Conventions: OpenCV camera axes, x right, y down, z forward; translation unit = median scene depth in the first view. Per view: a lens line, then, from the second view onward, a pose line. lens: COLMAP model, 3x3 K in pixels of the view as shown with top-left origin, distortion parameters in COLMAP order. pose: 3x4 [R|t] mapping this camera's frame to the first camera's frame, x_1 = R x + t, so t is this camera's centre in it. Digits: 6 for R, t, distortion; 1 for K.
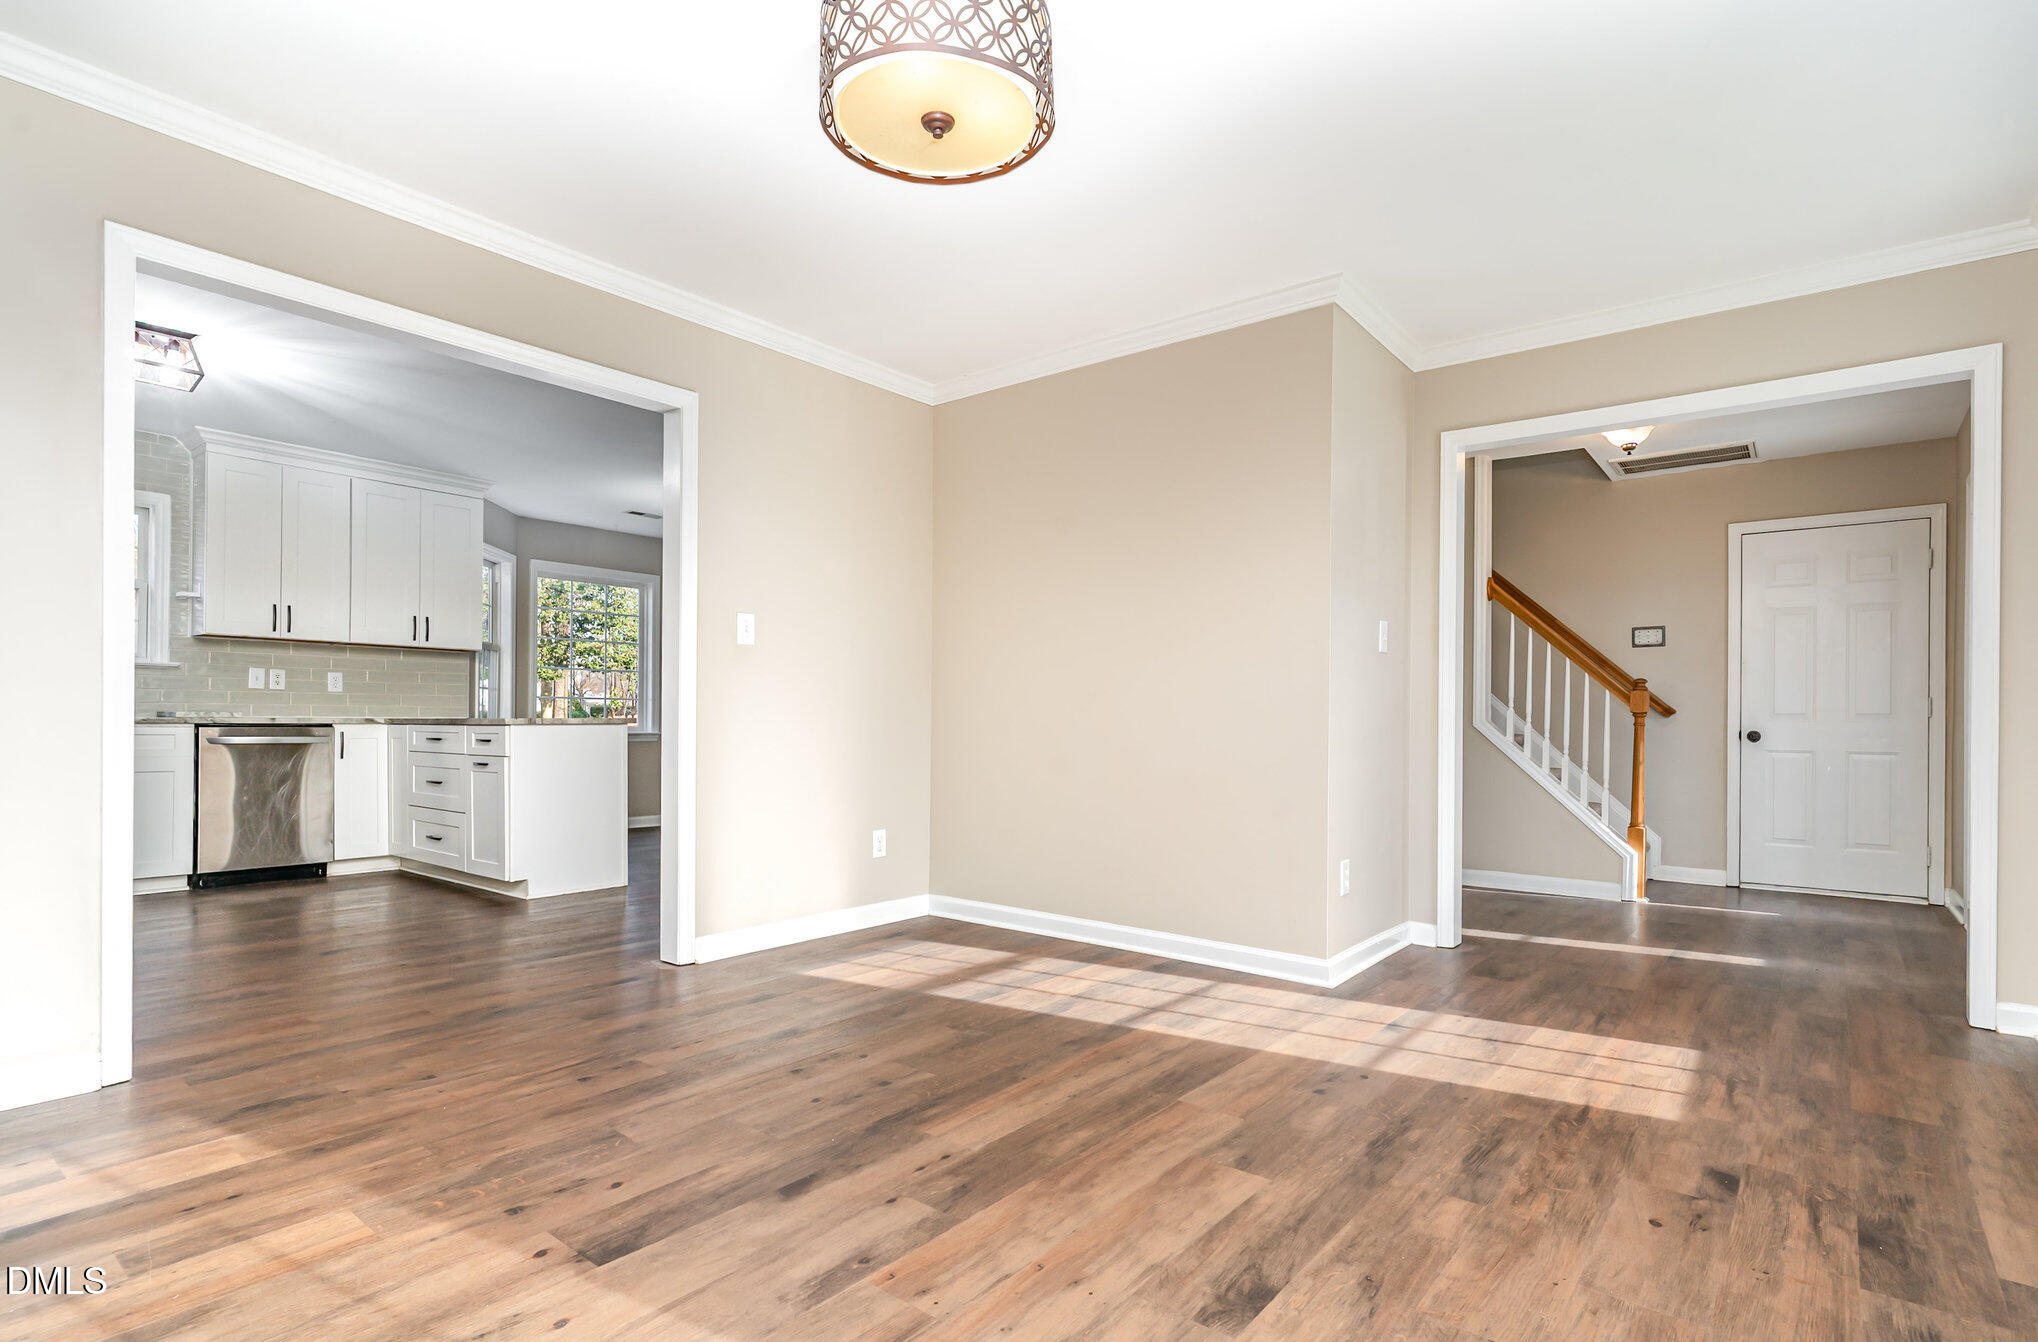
lens RADIAL K [[1002.5, 0, 997.3], [0, 1002.5, 718.7], [0, 0, 1]] dist [0.005709, -0.000491]
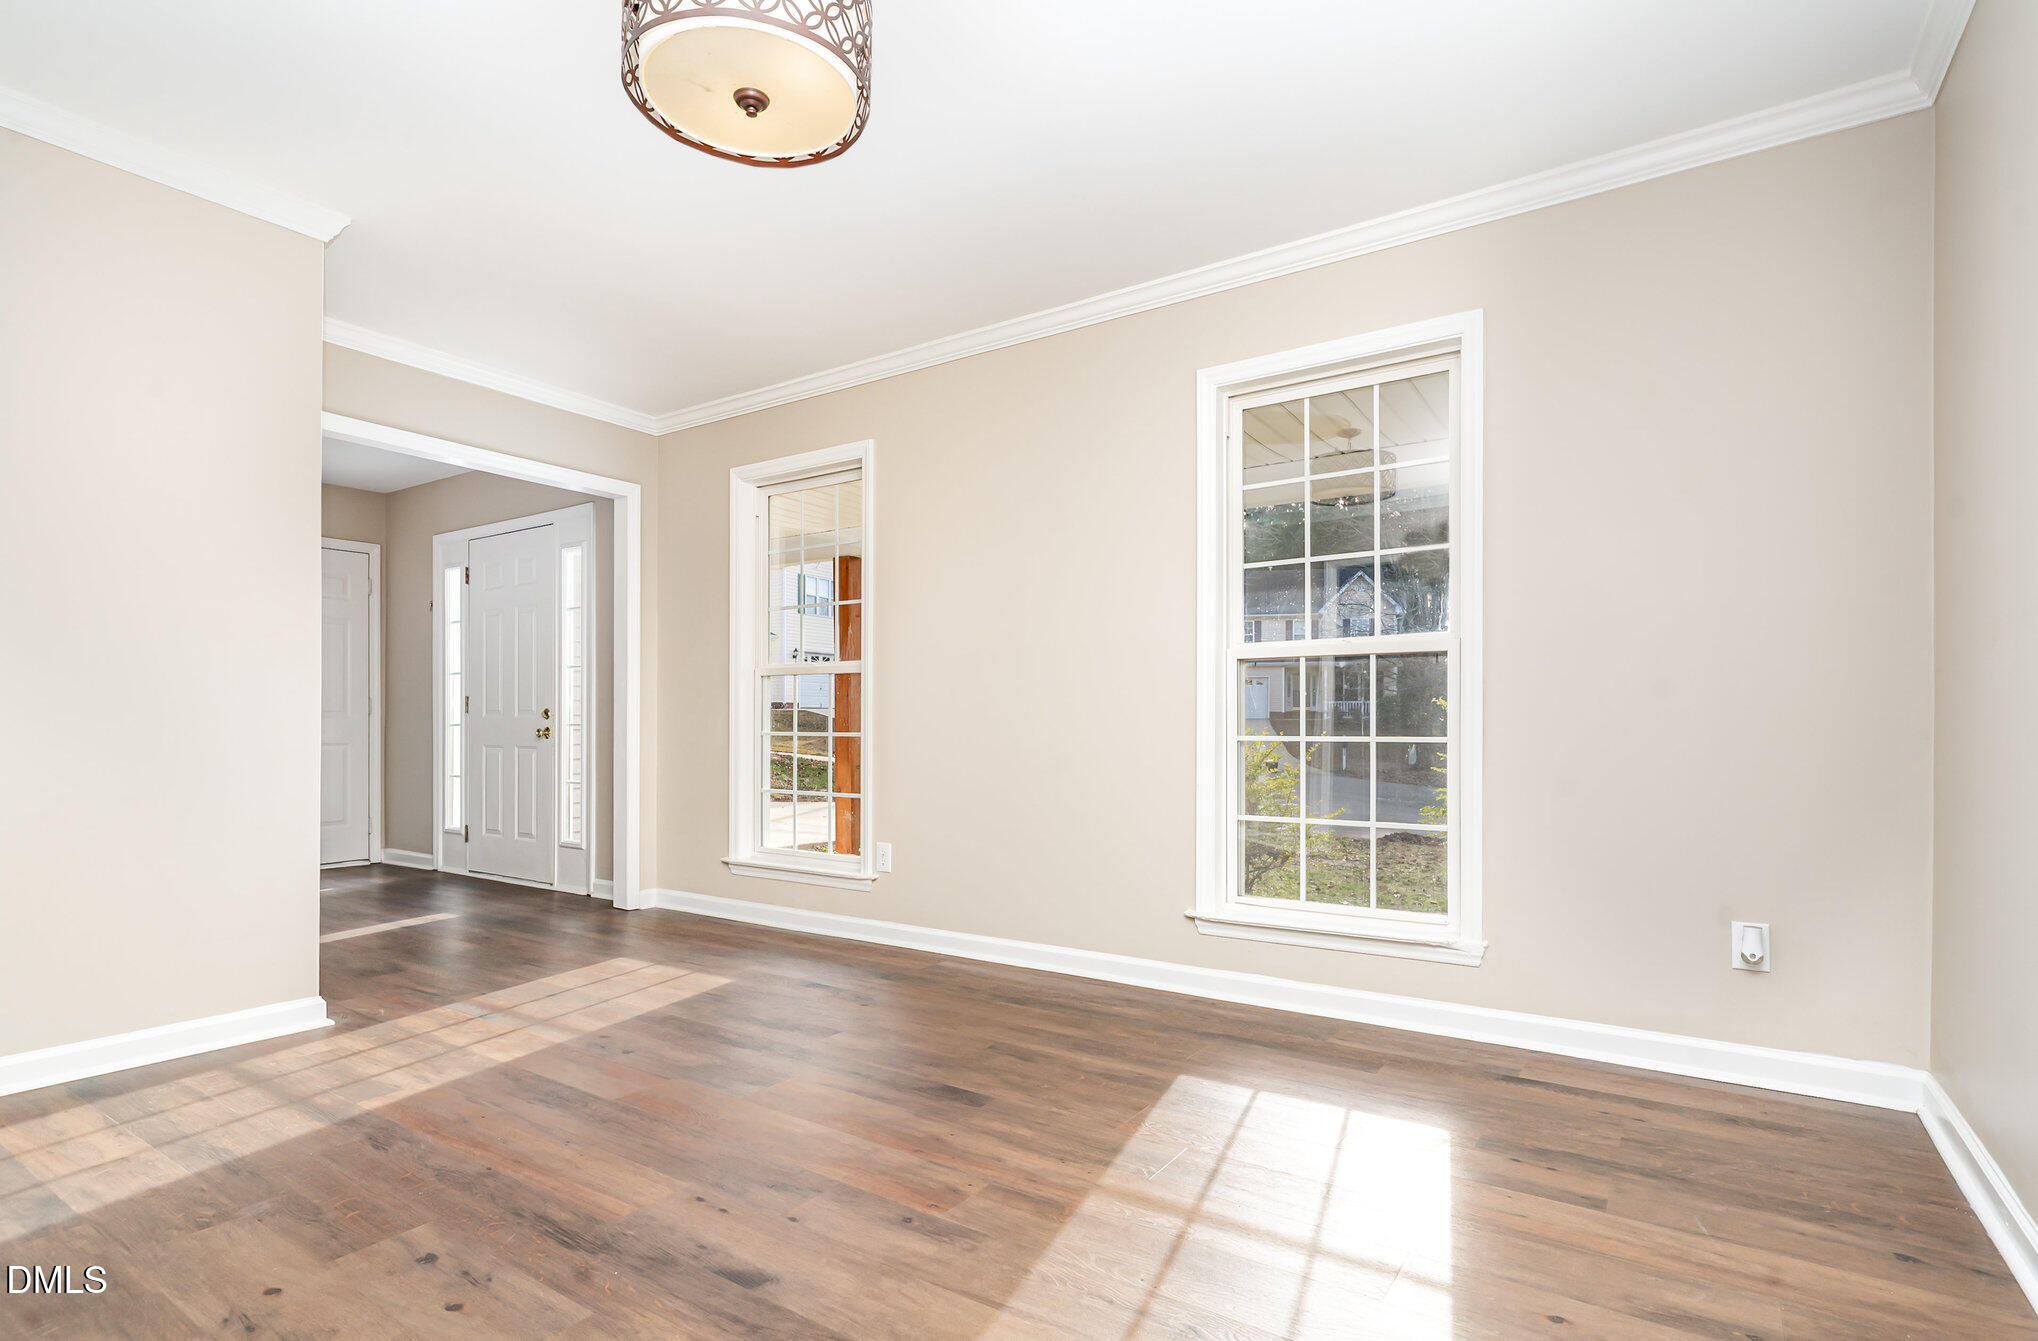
lens RADIAL K [[1002.5, 0, 1024.0], [0, 1002.5, 720.4], [0, 0, 1]] dist [0.005709, -0.000491]
pose [[-0.101523, -0.008562, 0.994796, -0.692670], [-0.003233, 0.999961, 0.008277, -0.009524], [-0.994828, -0.002376, -0.101546, 0.552375]]
